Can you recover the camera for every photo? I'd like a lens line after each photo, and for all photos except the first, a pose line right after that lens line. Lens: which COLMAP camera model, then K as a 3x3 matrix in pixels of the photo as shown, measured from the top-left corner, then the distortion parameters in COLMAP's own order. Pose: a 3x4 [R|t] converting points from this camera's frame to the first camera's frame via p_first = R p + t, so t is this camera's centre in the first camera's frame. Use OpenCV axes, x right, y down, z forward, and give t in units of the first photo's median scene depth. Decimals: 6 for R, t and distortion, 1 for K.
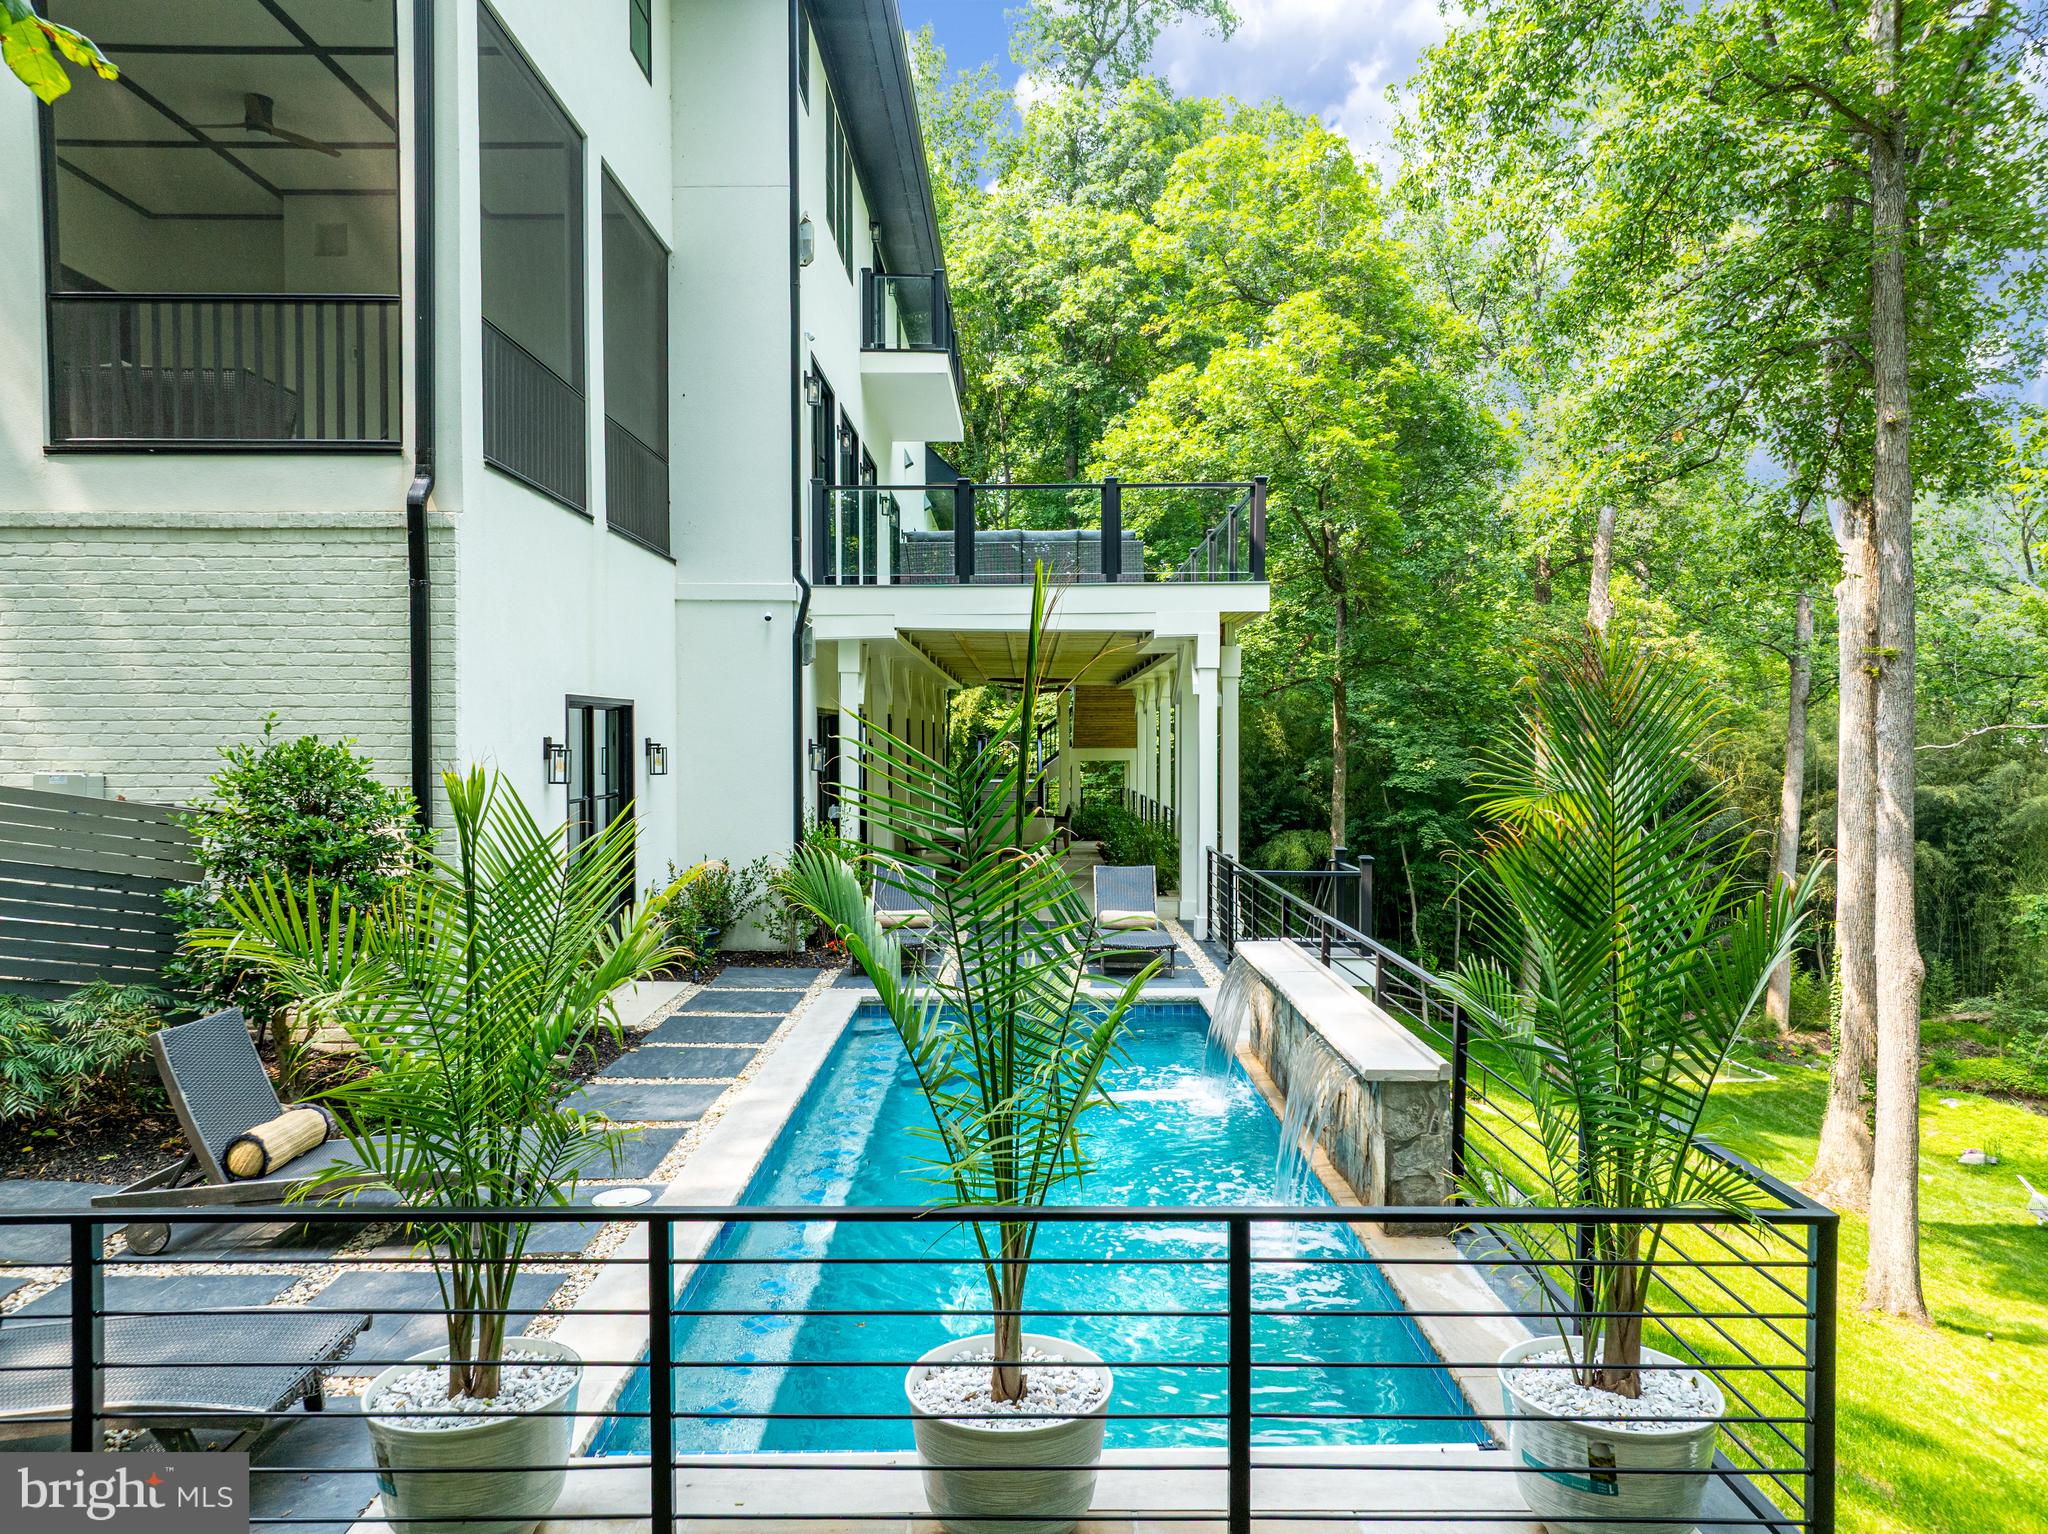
lens RADIAL K [[1444.3, 0, 1024.3], [0, 1444.3, 759.3], [0, 0, 1]] dist [0.042808, 0.000444]
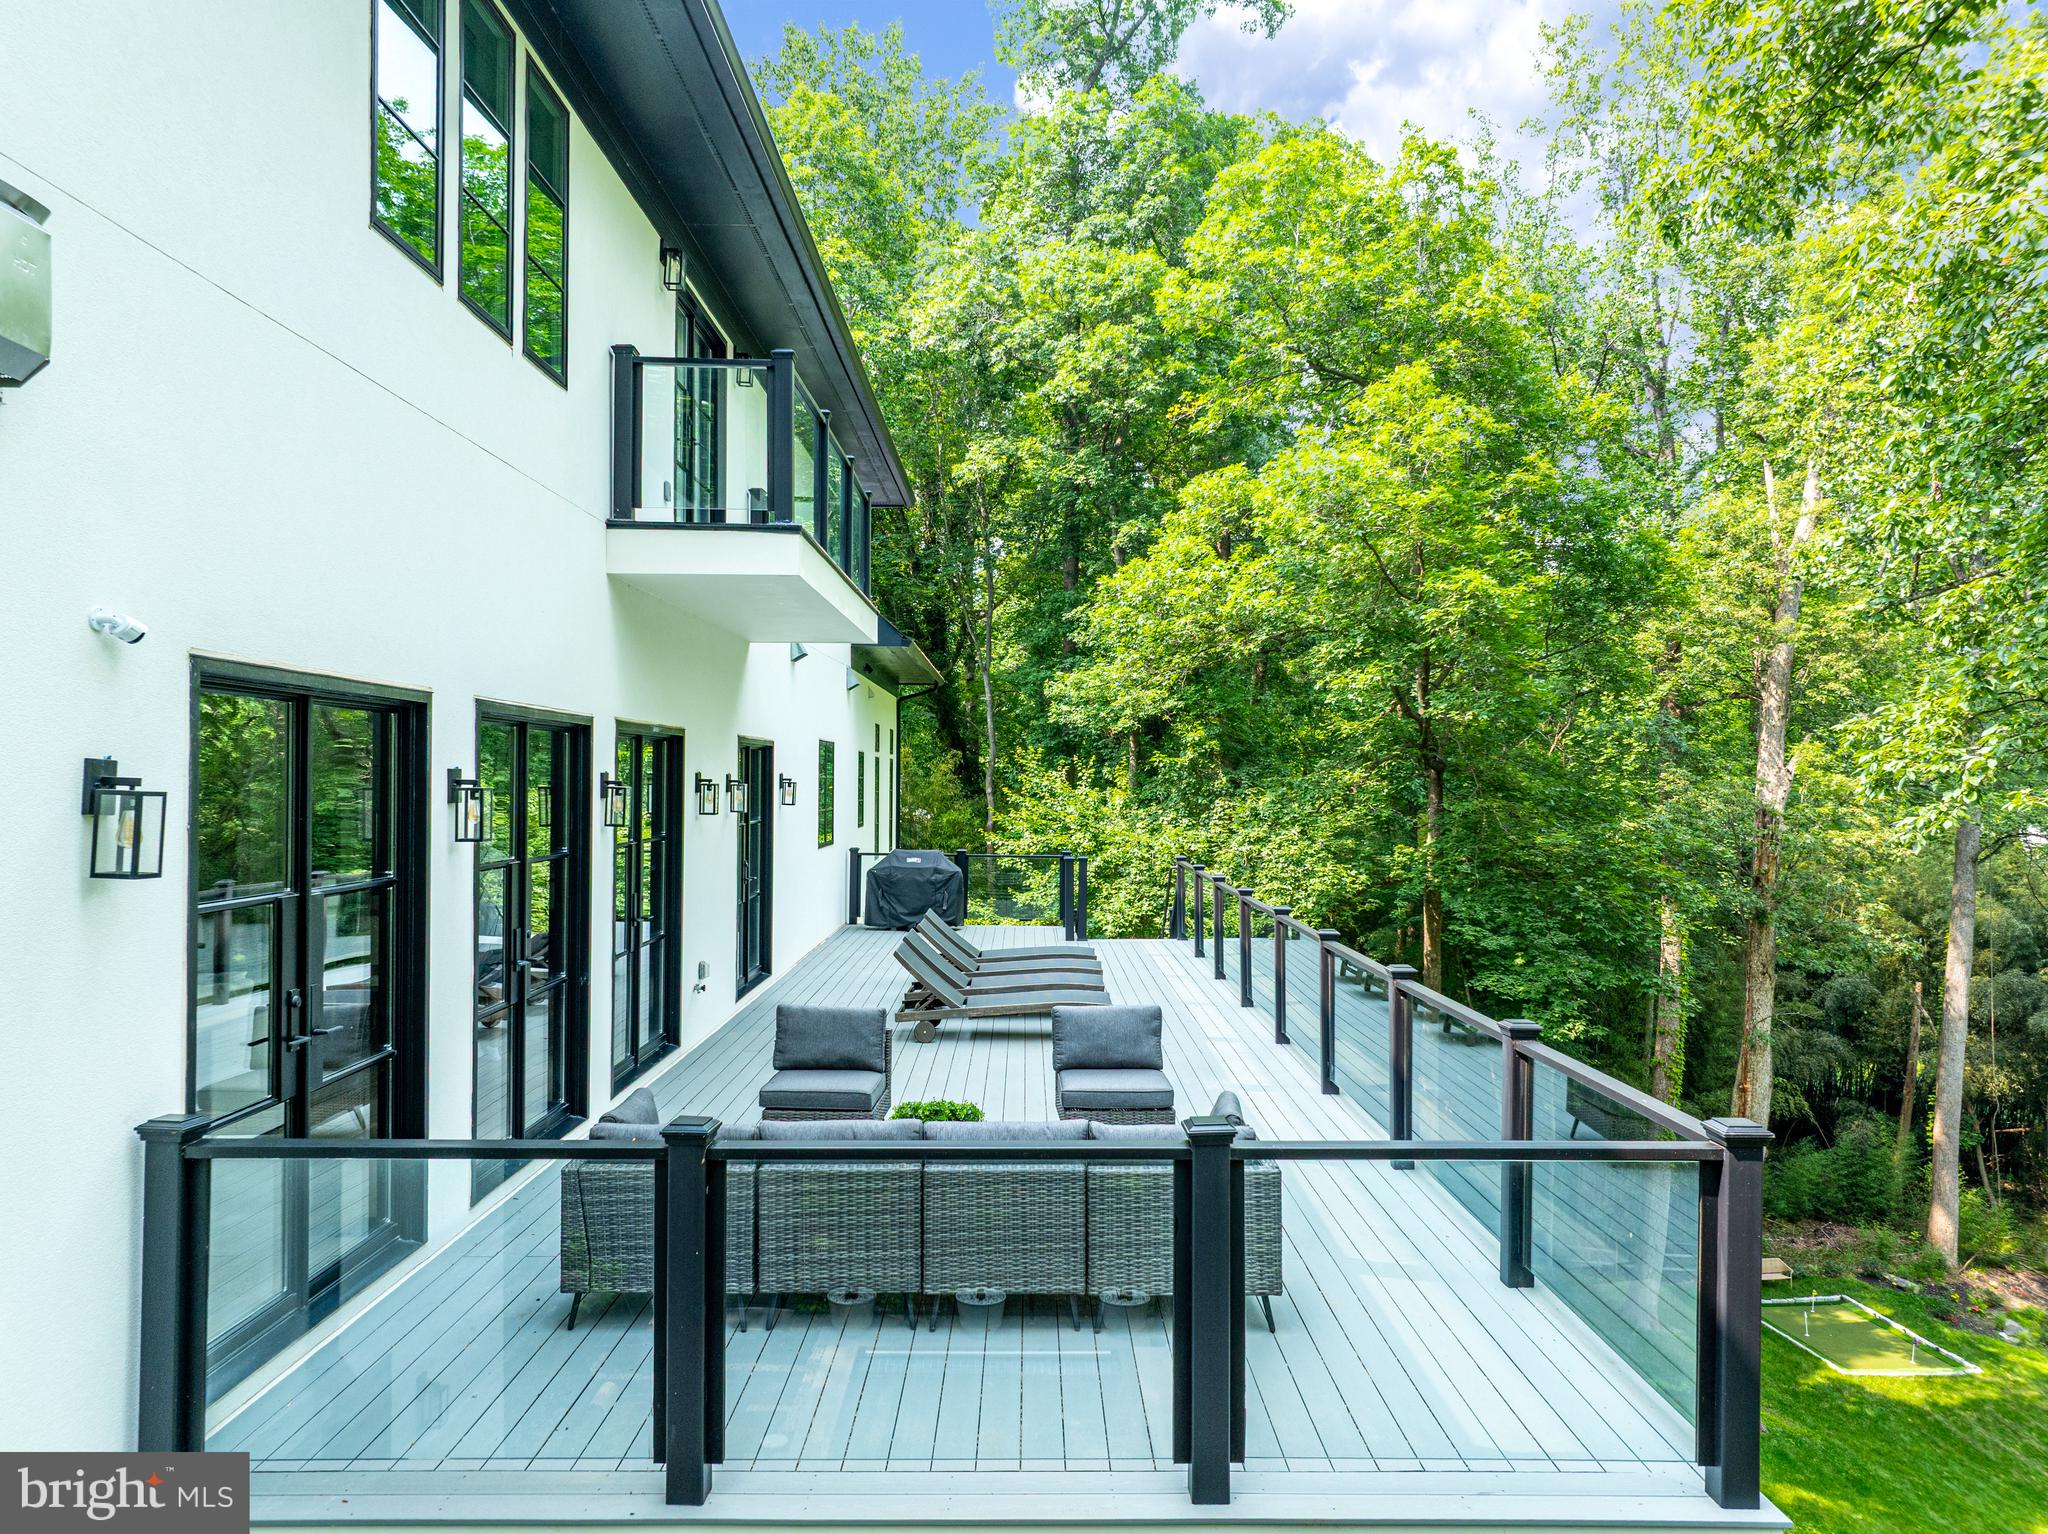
lens RADIAL K [[1444.3, 0, 1024.9], [0, 1444.3, 773.4], [0, 0, 1]] dist [0.042808, 0.000444]
pose [[0.999980, 0.006154, 0.001747, 0.009206], [-0.006119, 0.999792, -0.019473, -0.095332], [-0.001866, 0.019462, 0.999809, 0.265206]]
